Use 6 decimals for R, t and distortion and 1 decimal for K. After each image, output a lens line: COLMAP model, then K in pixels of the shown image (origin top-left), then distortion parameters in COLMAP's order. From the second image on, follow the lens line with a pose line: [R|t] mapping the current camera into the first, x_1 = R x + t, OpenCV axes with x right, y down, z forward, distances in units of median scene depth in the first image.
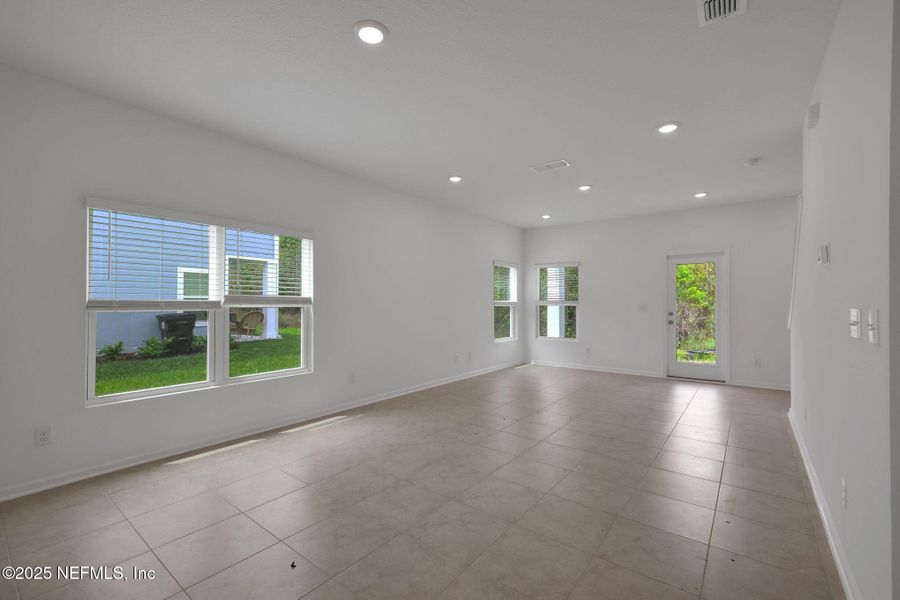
lens RADIAL K [[389.5, 0, 444.4], [0, 389.5, 302.5], [0, 0, 1]] dist [-0.000138, 0.000111]
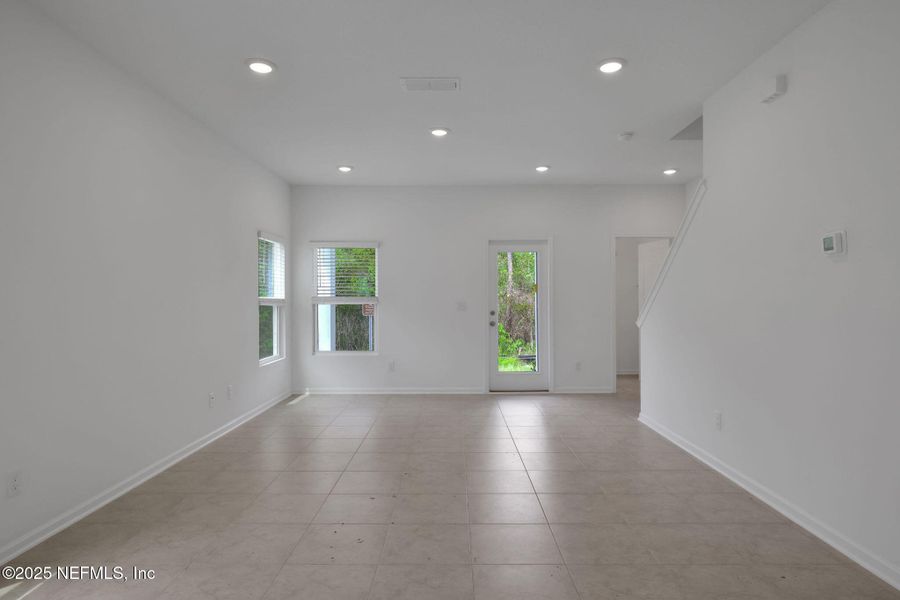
lens RADIAL K [[524.4, 0, 450.0], [0, 524.4, 300.0], [0, 0, 1]] dist [0.001802, 0.000796]
pose [[0.786808, -0.002435, 0.617193, -0.137011], [0.004111, 0.999991, -0.001296, 0.002771], [-0.617185, 0.003557, 0.786810, 0.179832]]
